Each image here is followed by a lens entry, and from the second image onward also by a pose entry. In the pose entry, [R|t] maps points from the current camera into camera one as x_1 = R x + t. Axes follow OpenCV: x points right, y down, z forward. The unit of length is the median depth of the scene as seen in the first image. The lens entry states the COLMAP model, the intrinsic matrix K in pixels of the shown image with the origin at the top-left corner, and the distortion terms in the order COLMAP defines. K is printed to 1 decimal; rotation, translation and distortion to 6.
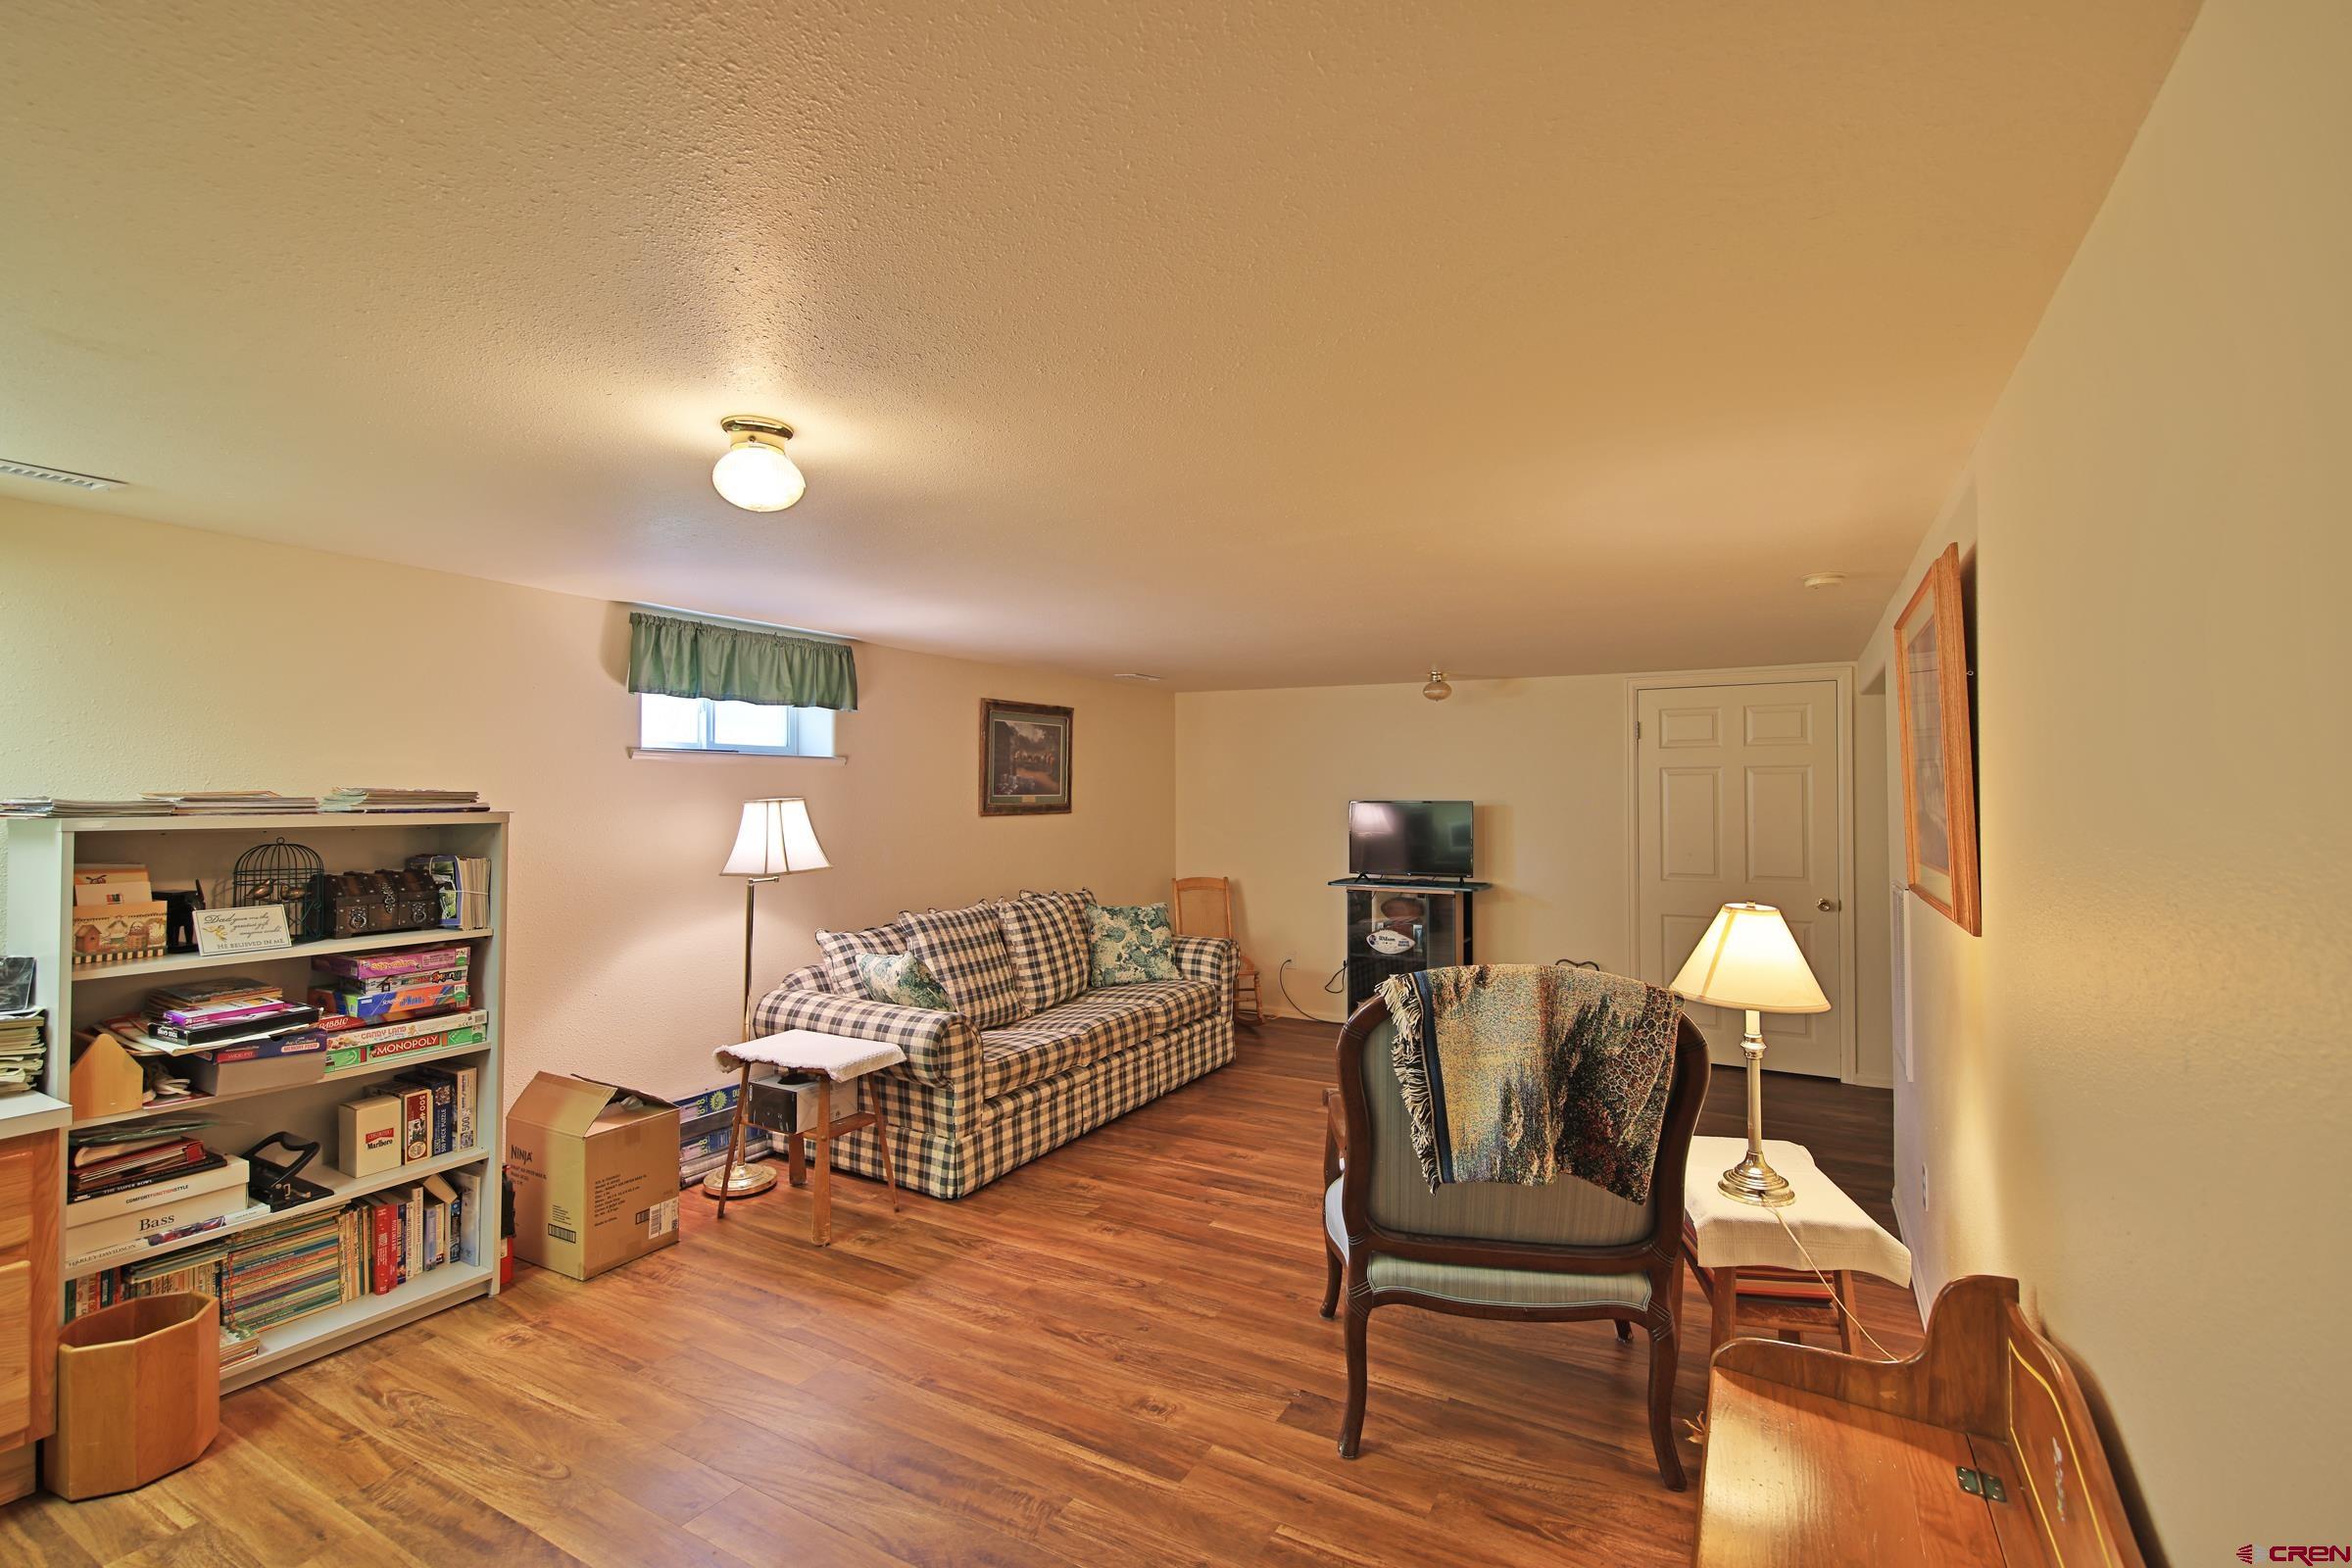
lens RADIAL K [[1060.1, 0, 1187.2], [0, 1060.1, 773.9], [0, 0, 1]] dist [-0.000096, -0.000037]
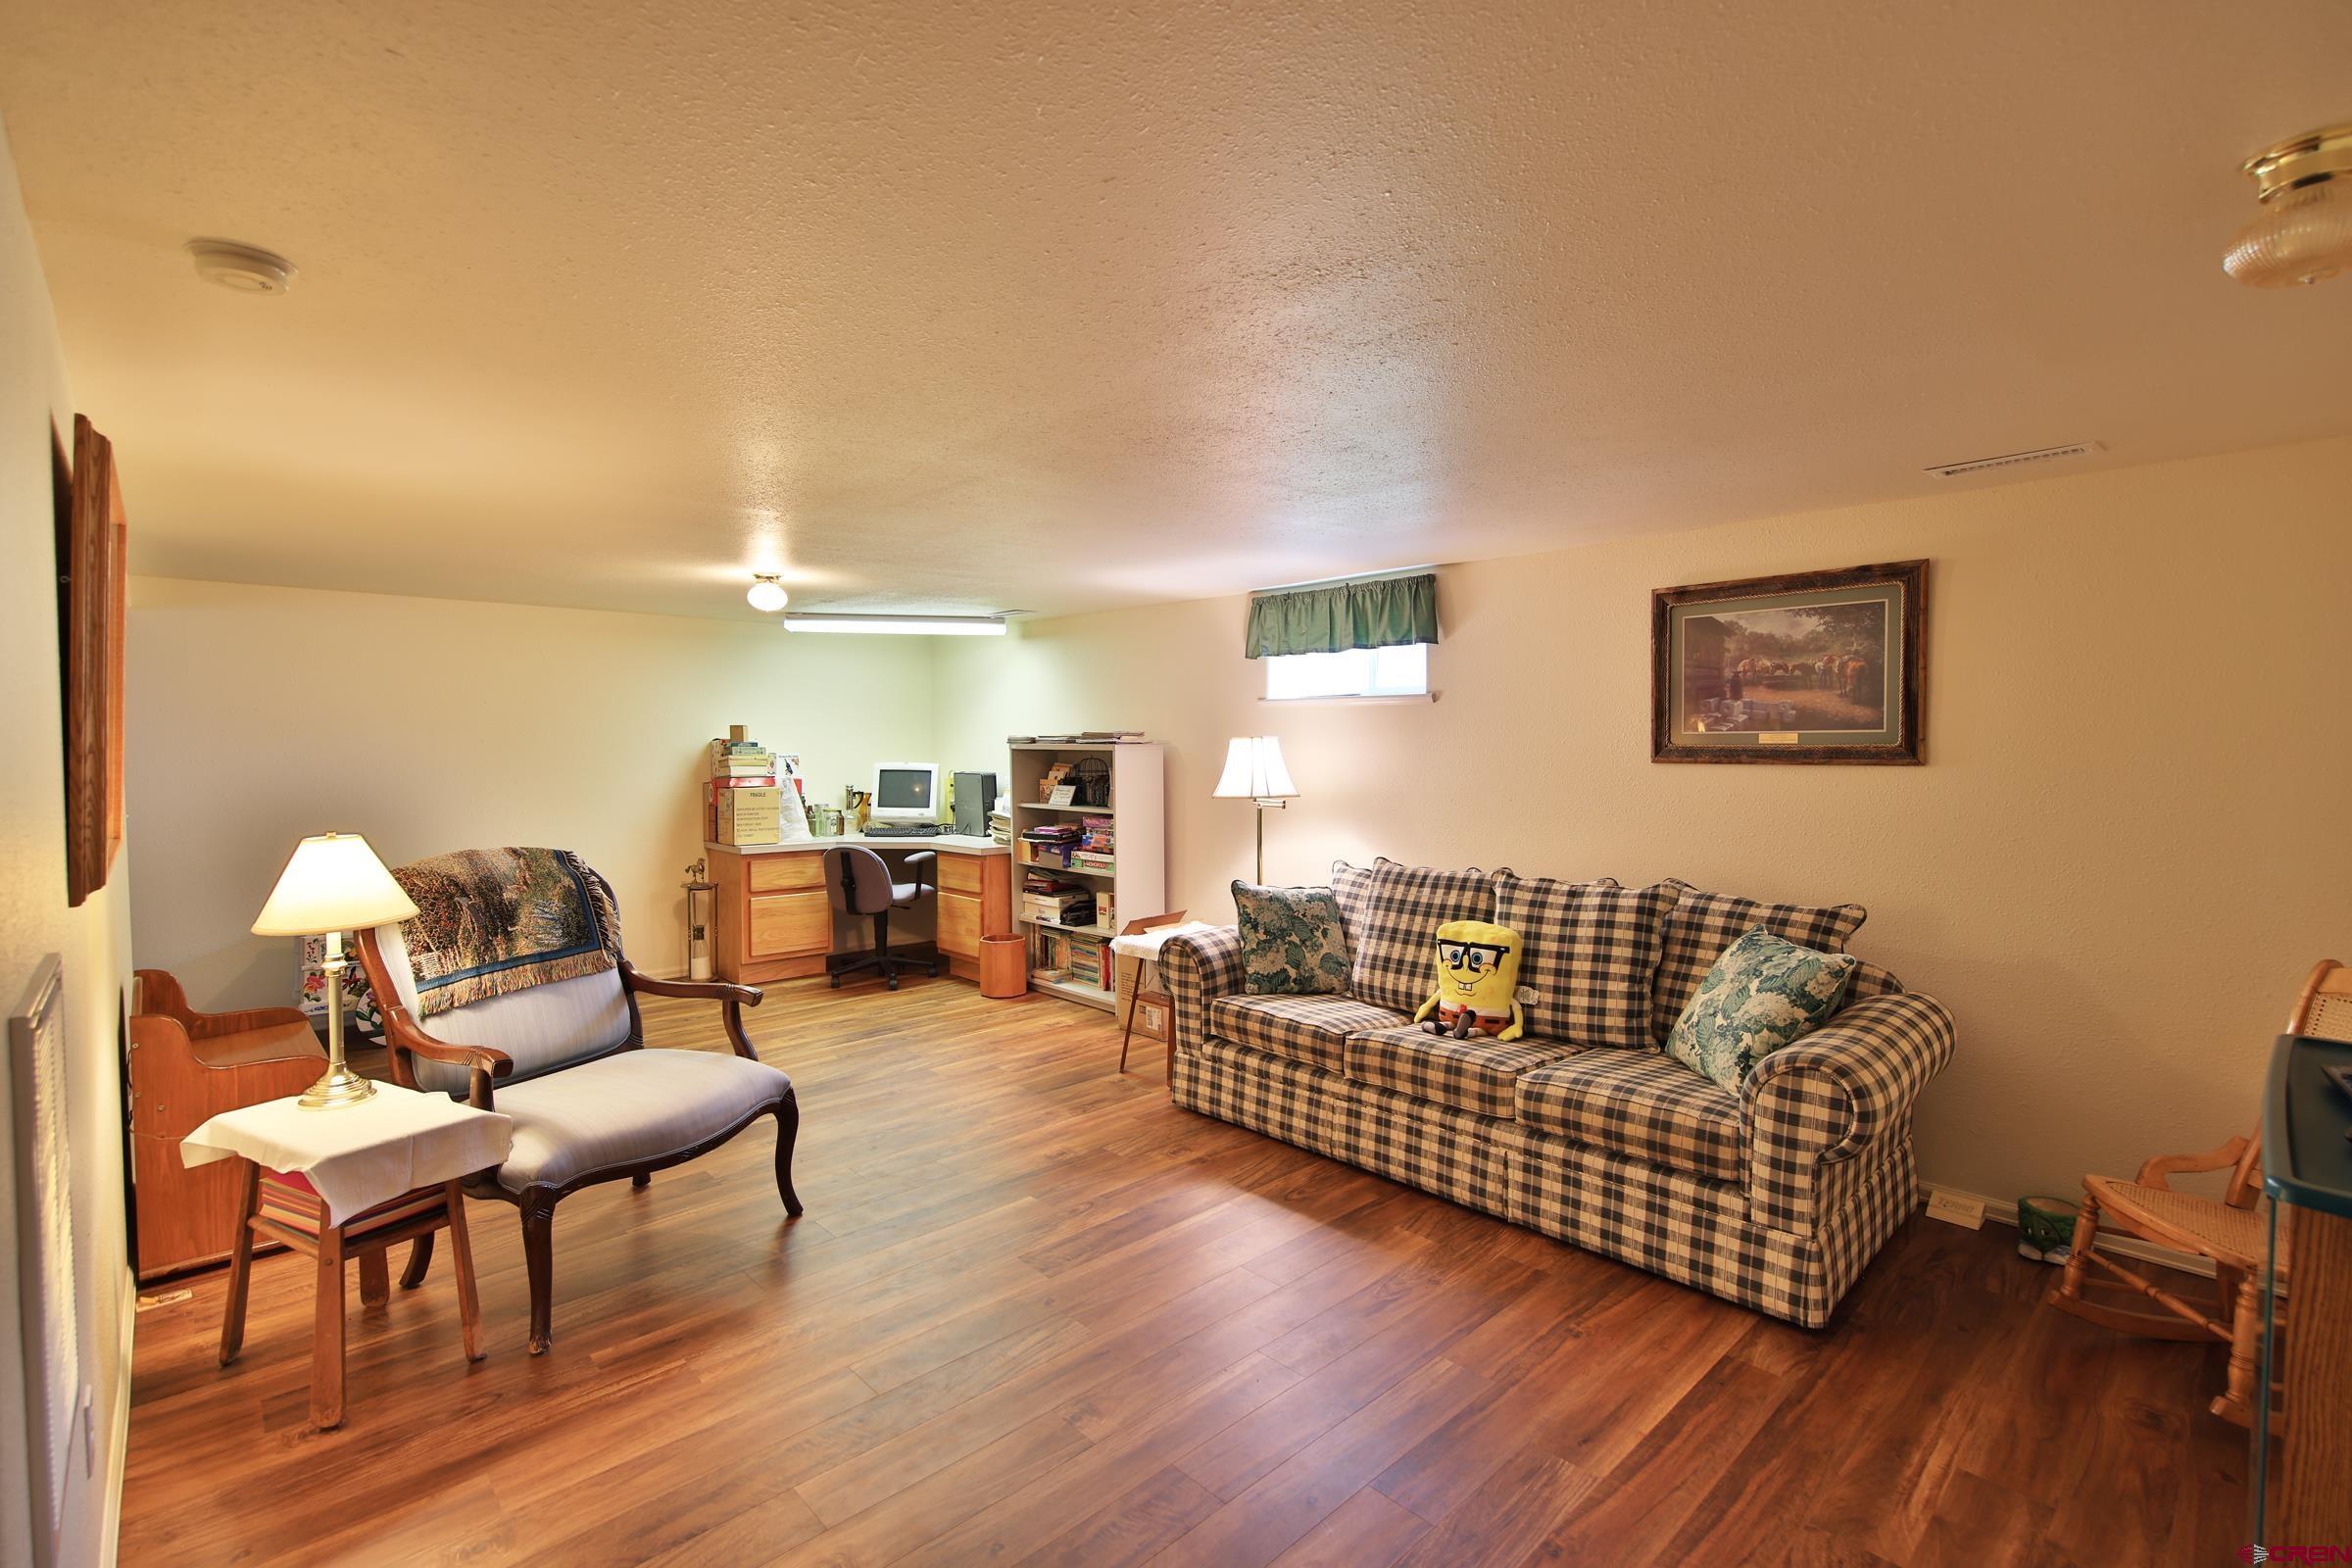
lens RADIAL K [[1060.1, 0, 1187.2], [0, 1060.1, 773.9], [0, 0, 1]] dist [-0.000096, -0.000037]
pose [[-0.296985, 0.032890, -0.954316, 0.663716], [0.021626, 0.999382, 0.027713, 0.026031], [0.954637, -0.012408, -0.297512, 1.100504]]
